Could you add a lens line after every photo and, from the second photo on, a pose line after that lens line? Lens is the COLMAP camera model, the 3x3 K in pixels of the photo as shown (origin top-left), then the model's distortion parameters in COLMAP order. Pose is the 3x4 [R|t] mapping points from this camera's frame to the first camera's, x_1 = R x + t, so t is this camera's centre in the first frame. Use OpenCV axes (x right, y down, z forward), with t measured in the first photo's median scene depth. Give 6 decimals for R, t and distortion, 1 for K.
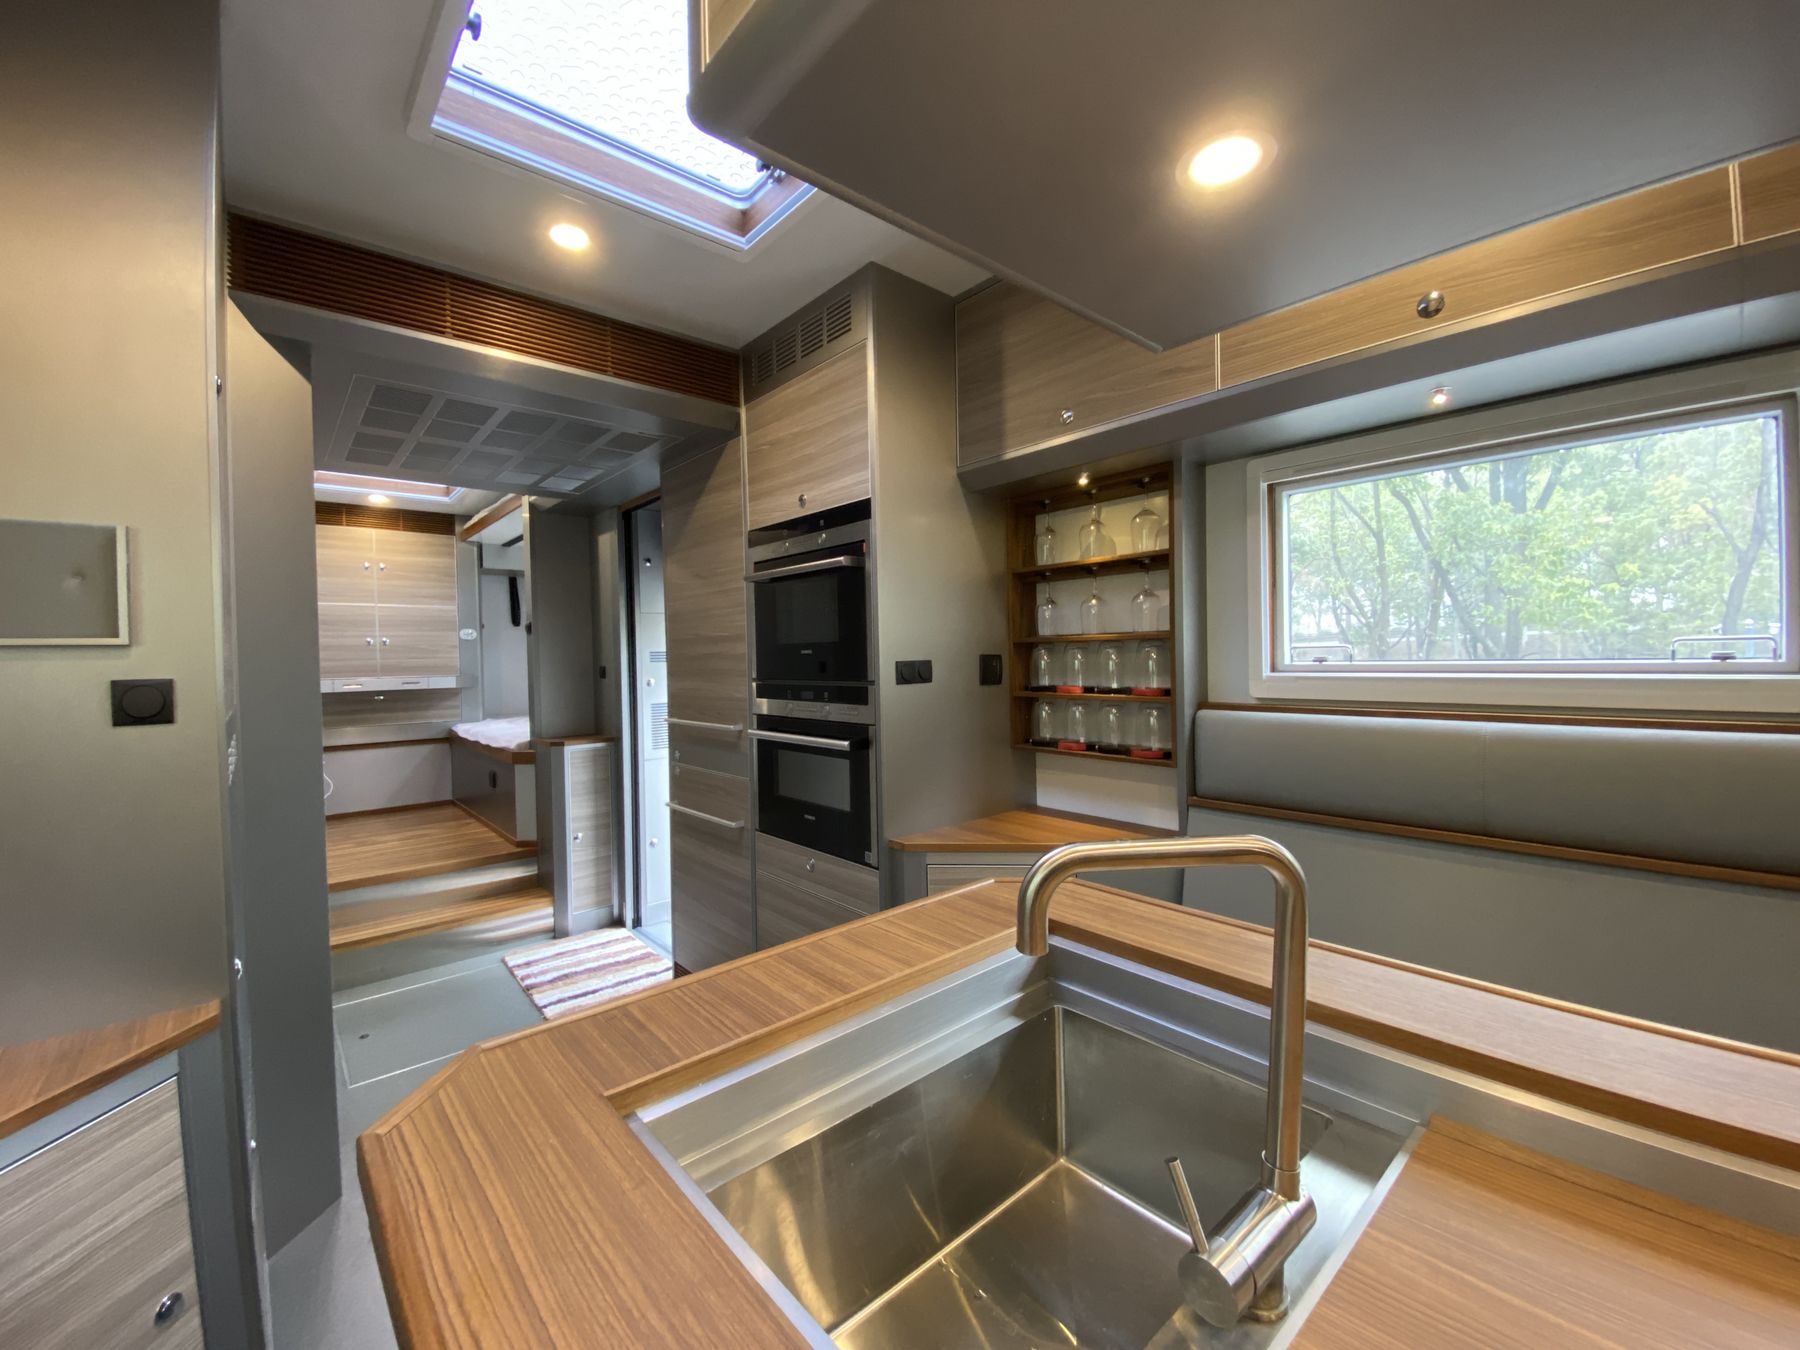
lens RADIAL K [[733.5, 0, 903.2], [0, 733.5, 671.6], [0, 0, 1]] dist [0.001412, -0.010749]
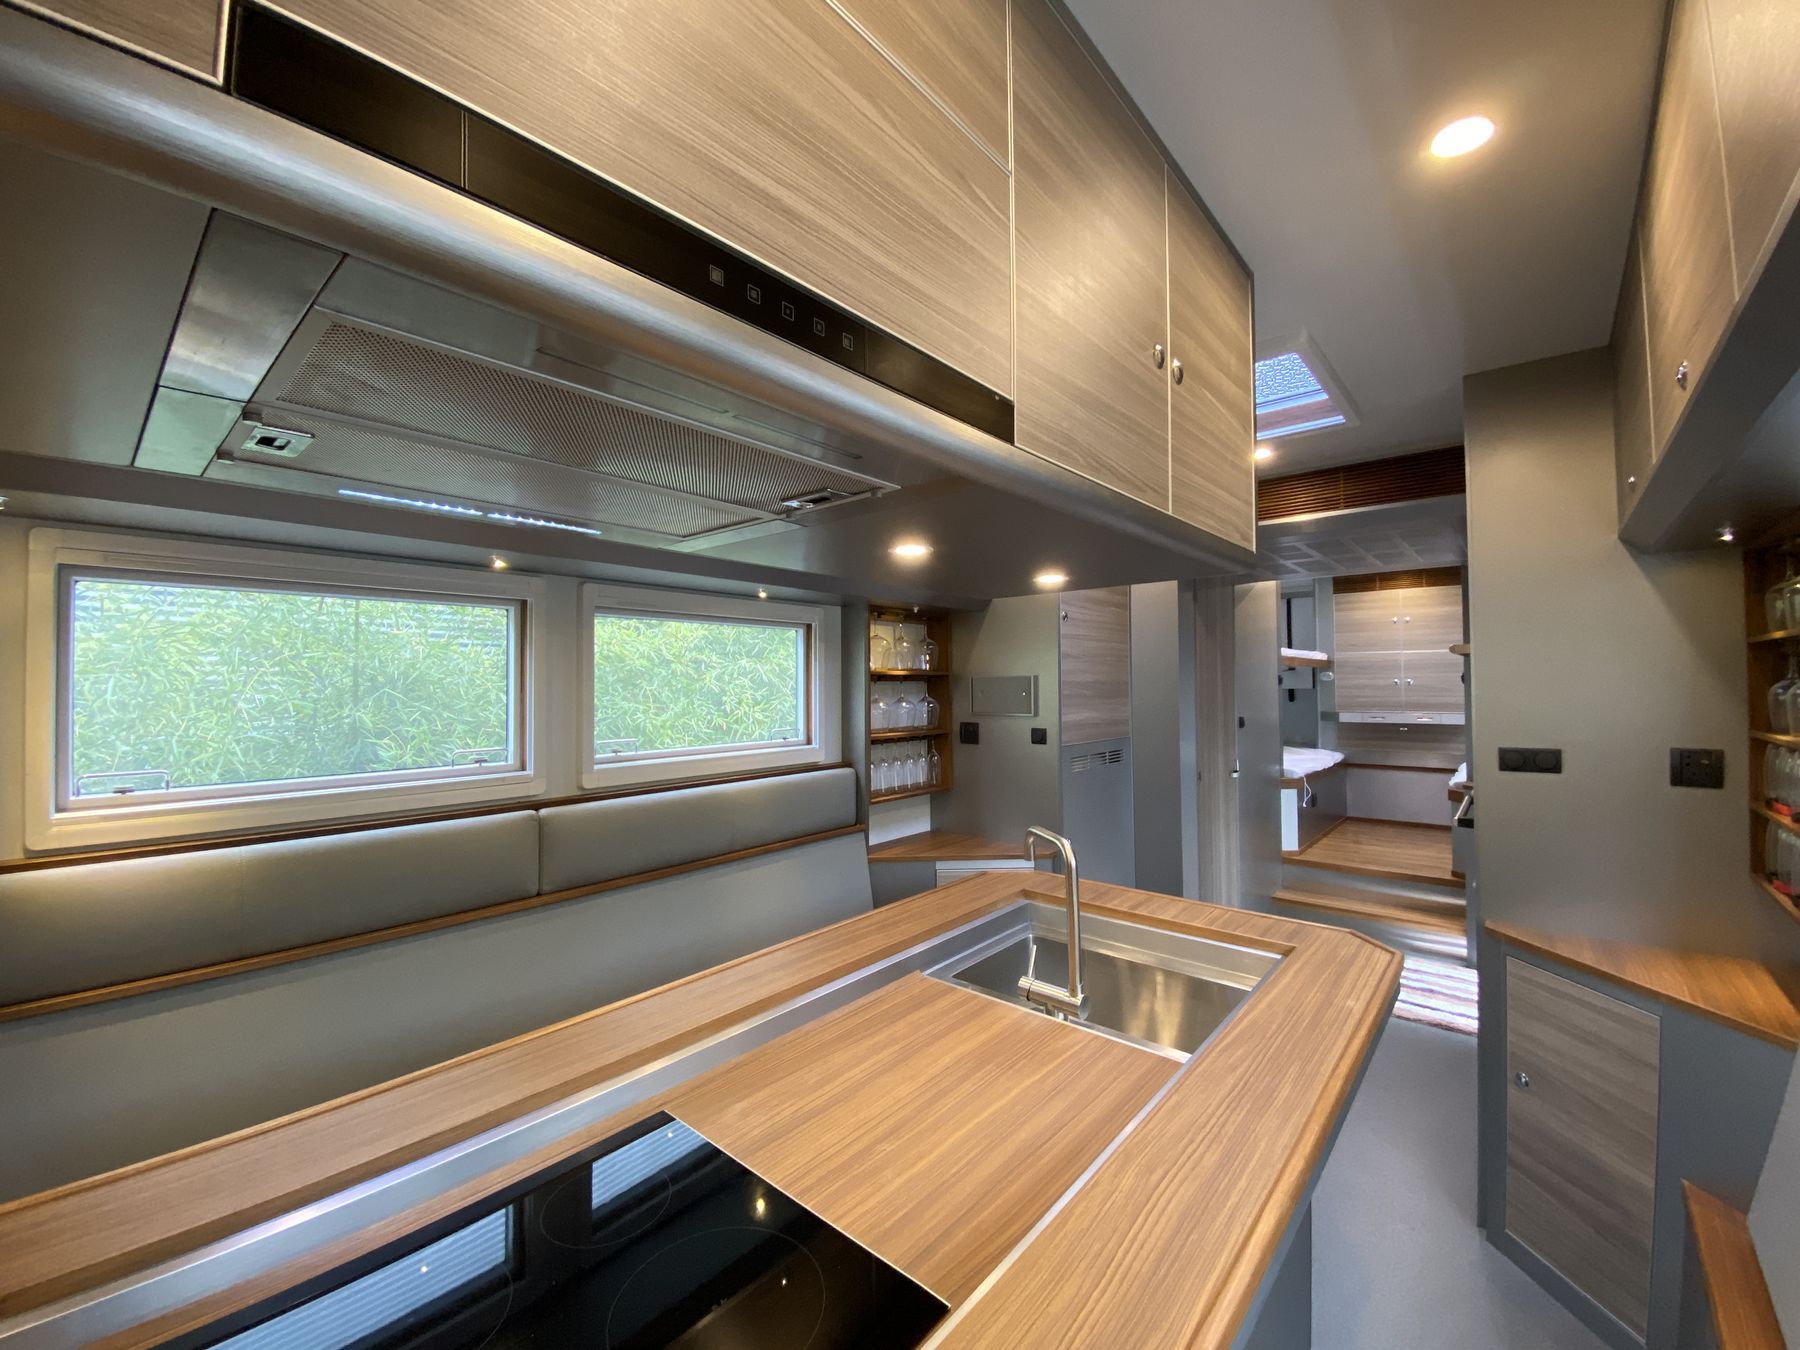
lens RADIAL K [[733.5, 0, 901.8], [0, 733.5, 671.1], [0, 0, 1]] dist [0.001412, -0.010749]
pose [[0.135916, 0.003008, -0.990716, 0.785913], [-0.018996, 0.999819, 0.000430, -0.092451], [0.990538, 0.018762, 0.135948, 0.031605]]
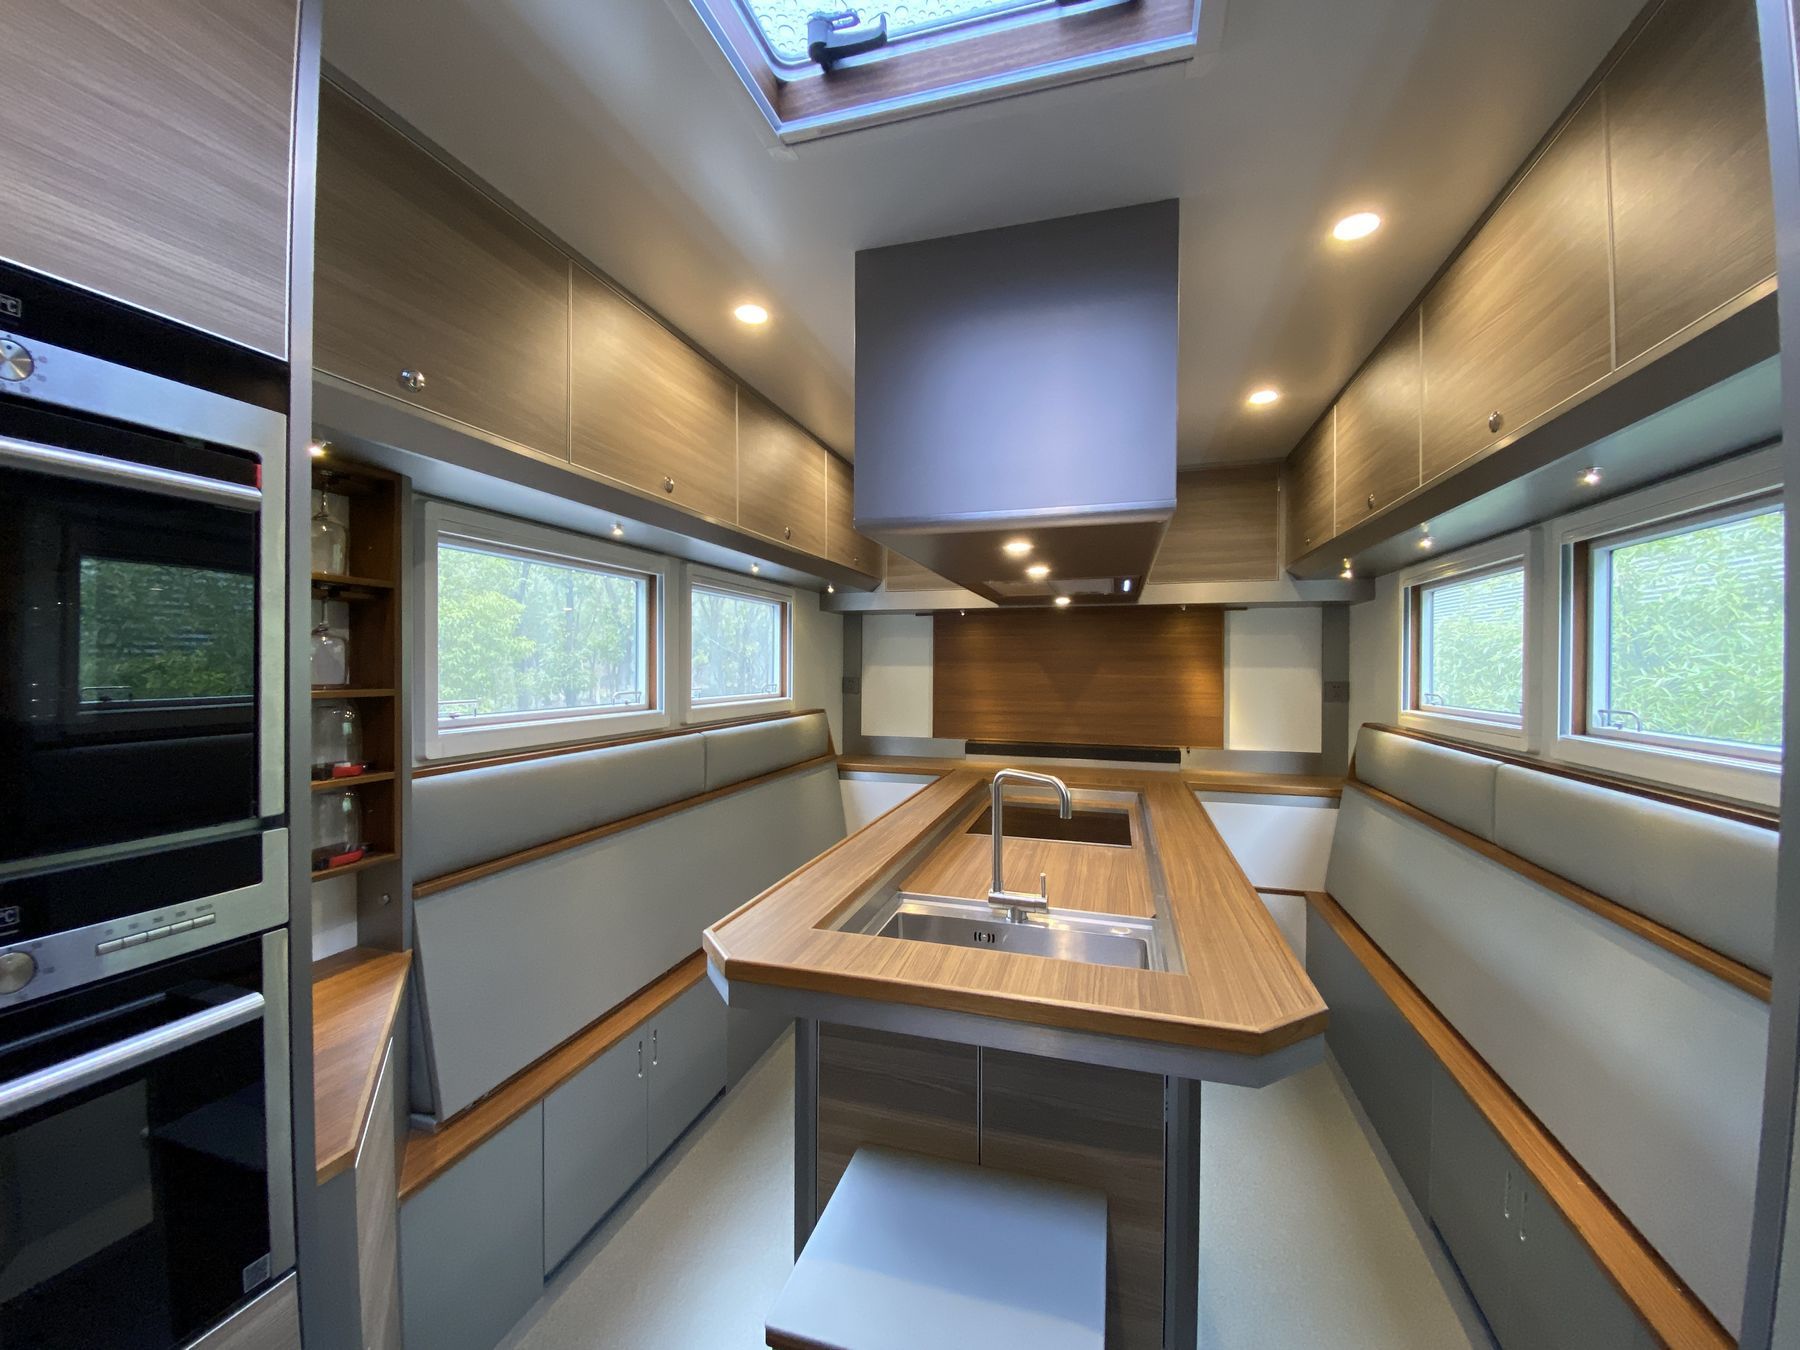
lens RADIAL K [[733.5, 0, 890.8], [0, 733.5, 675.1], [0, 0, 1]] dist [0.001412, -0.010749]
pose [[-0.524490, 0.006791, 0.851389, -0.495380], [0.025509, 0.999645, 0.007741, -0.052249], [-0.851034, 0.025778, -0.524477, 0.813806]]
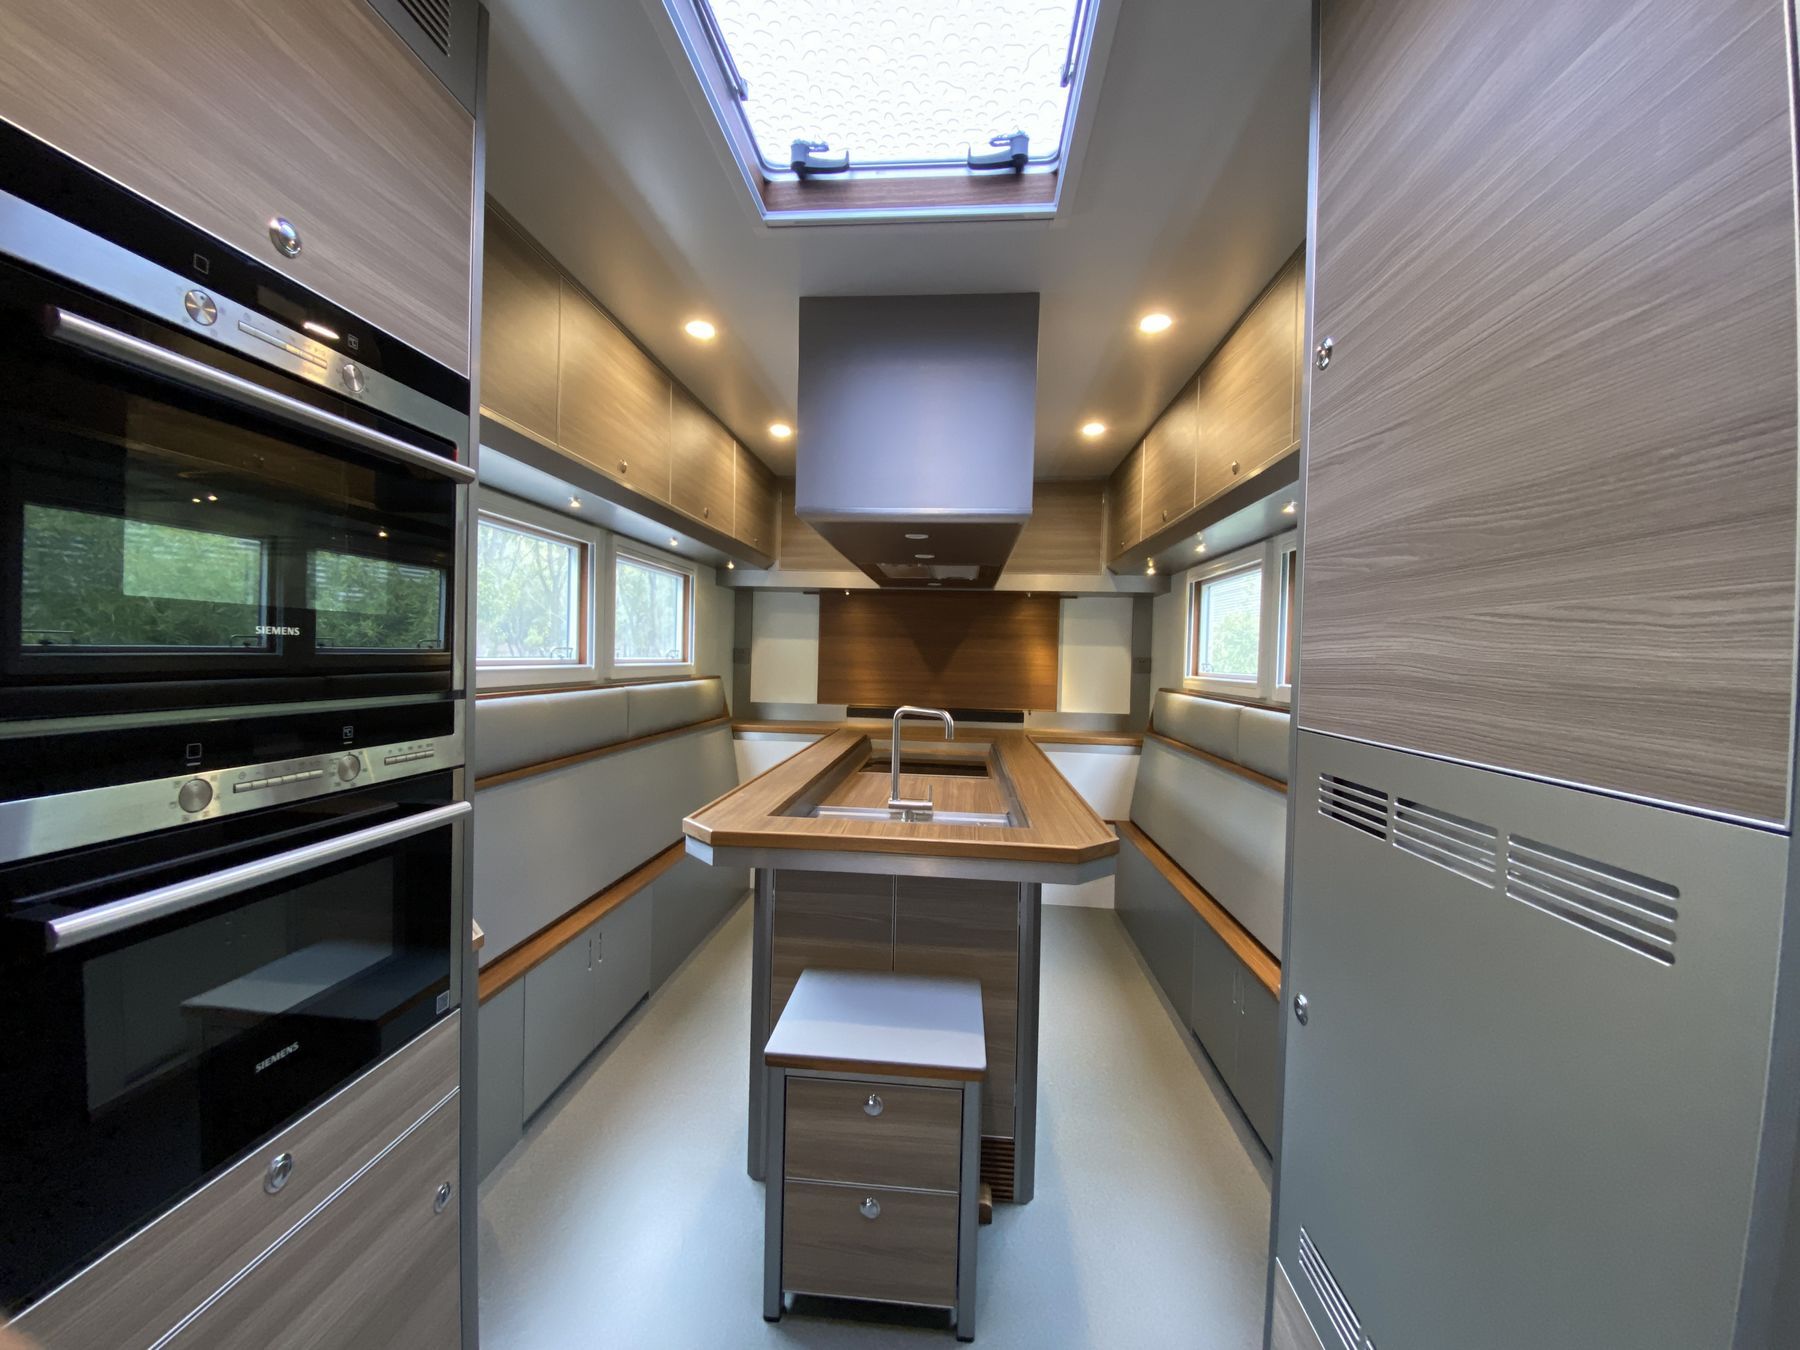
lens RADIAL K [[733.5, 0, 893.9], [0, 733.5, 676.0], [0, 0, 1]] dist [0.001412, -0.010749]
pose [[-0.688445, -0.018001, 0.725065, -0.627021], [0.004991, 0.999551, 0.029554, -0.013171], [-0.725272, 0.023965, -0.688046, 1.017653]]
